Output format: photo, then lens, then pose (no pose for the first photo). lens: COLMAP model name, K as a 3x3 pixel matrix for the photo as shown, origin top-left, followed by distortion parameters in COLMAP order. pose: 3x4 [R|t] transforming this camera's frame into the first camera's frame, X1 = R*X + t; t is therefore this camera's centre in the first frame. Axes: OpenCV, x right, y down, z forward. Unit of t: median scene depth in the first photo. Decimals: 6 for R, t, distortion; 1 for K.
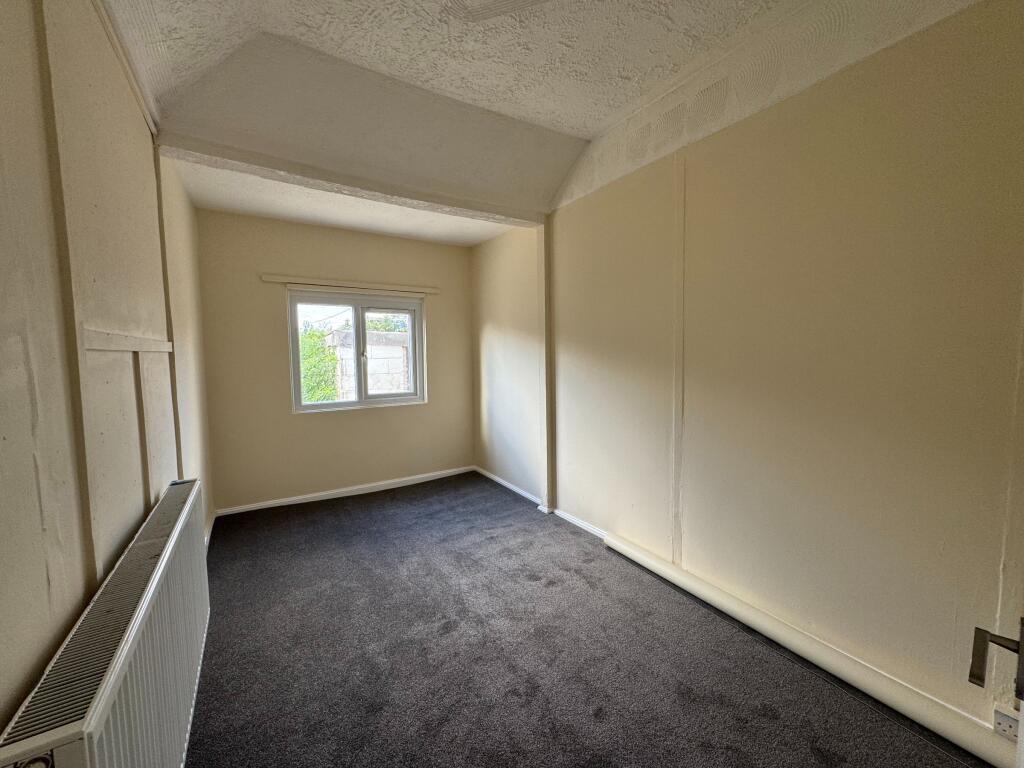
lens RADIAL K [[410.7, 0, 512.0], [0, 410.7, 384.0], [0, 0, 1]] dist [-0.000889, -0.000042]
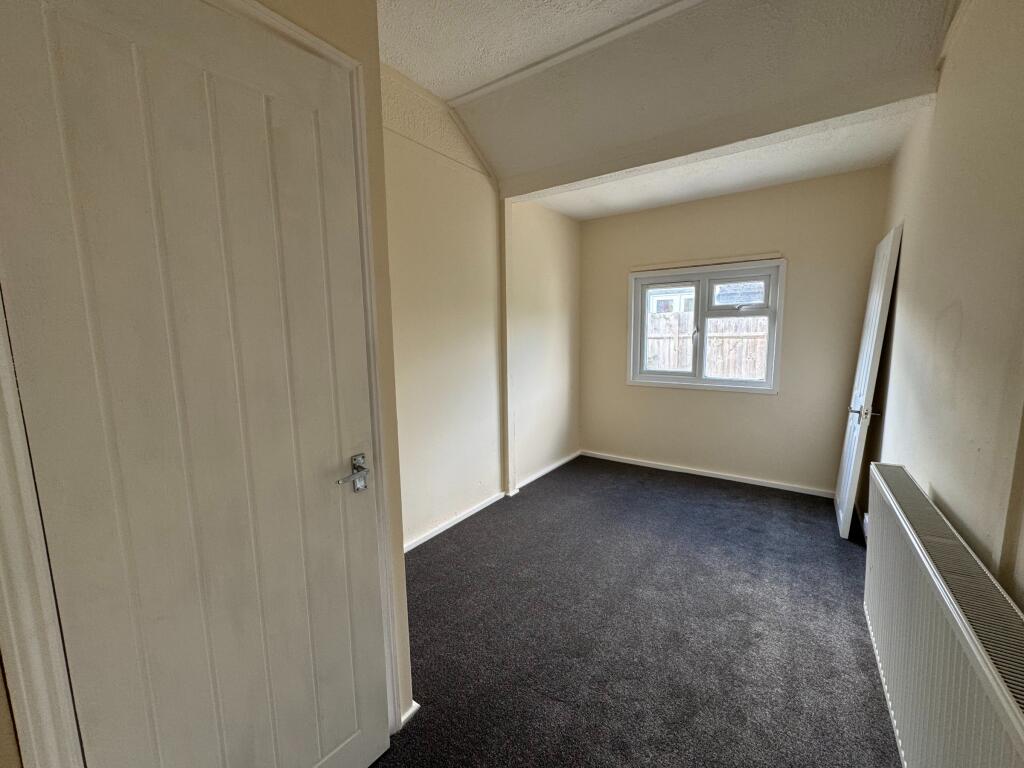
lens RADIAL K [[410.7, 0, 512.0], [0, 410.7, 384.0], [0, 0, 1]] dist [-0.000889, -0.000042]
pose [[0.401364, 0.115962, -0.908548, 0.357804], [-0.071048, 0.992906, 0.095343, -0.019831], [0.913159, 0.026283, 0.406755, 0.209391]]
